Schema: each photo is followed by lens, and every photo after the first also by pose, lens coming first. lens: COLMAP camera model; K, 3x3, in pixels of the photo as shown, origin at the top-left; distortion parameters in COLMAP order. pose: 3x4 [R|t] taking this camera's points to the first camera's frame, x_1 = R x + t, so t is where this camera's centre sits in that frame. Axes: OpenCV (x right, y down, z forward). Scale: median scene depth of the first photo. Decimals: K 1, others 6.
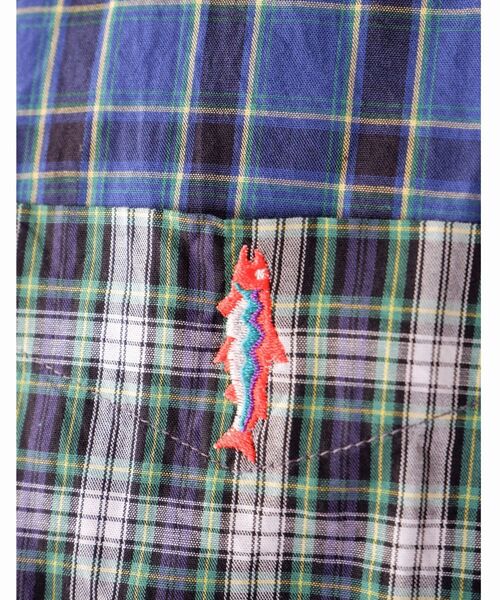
lens RADIAL K [[1295.5, 0, 249.6], [0, 1295.5, 298.9], [0, 0, 1]] dist [0.098182, 0.000000]
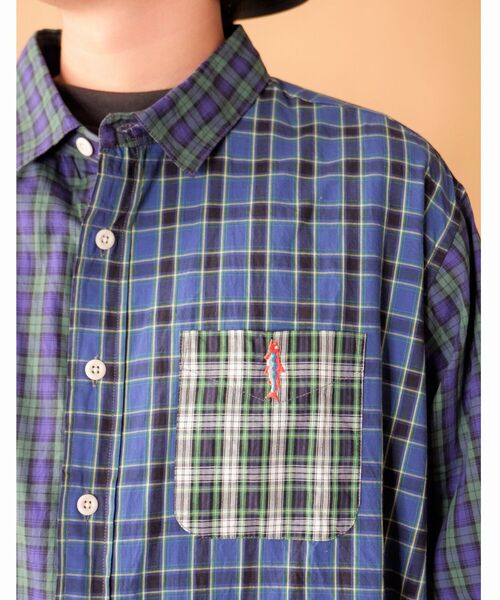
lens RADIAL K [[1058.0, 0, 250.2], [0, 1058.0, 300.4], [0, 0, 1]] dist [-0.175925, 0.000000]
pose [[0.968925, -0.023770, 0.246210, -0.748943], [0.054836, 0.991246, -0.120101, 0.191427], [-0.241200, 0.129870, 0.961746, -1.722112]]
